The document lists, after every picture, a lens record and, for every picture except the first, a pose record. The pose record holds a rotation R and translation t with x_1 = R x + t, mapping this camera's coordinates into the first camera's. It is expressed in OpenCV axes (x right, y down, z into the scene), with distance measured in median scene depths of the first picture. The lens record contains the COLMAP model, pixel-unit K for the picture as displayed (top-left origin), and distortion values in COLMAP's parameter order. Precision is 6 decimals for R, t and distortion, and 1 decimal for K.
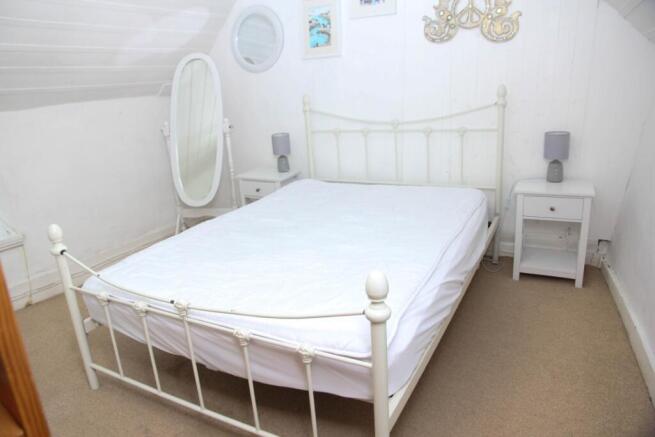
lens RADIAL K [[441.8, 0, 320.5], [0, 441.8, 209.5], [0, 0, 1]] dist [-0.129162, 0.082206]
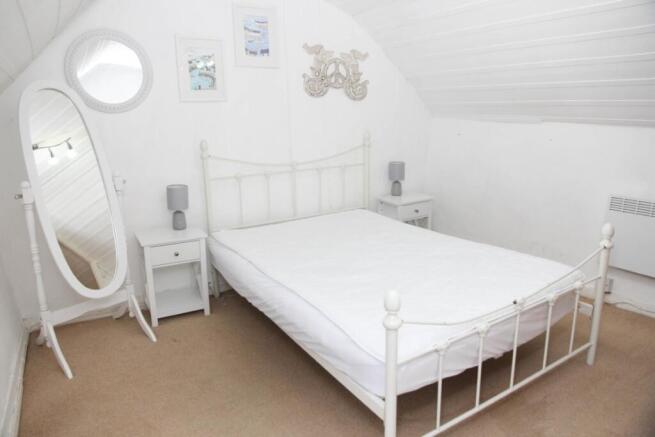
lens RADIAL K [[413.3, 0, 327.5], [0, 413.3, 218.5], [0, 0, 1]] dist [-0.113460, 0.057934]
pose [[0.524962, -0.137981, 0.839867, -0.691862], [0.236403, 0.971583, 0.011856, -0.055109], [-0.817636, 0.192323, 0.542663, 0.388423]]
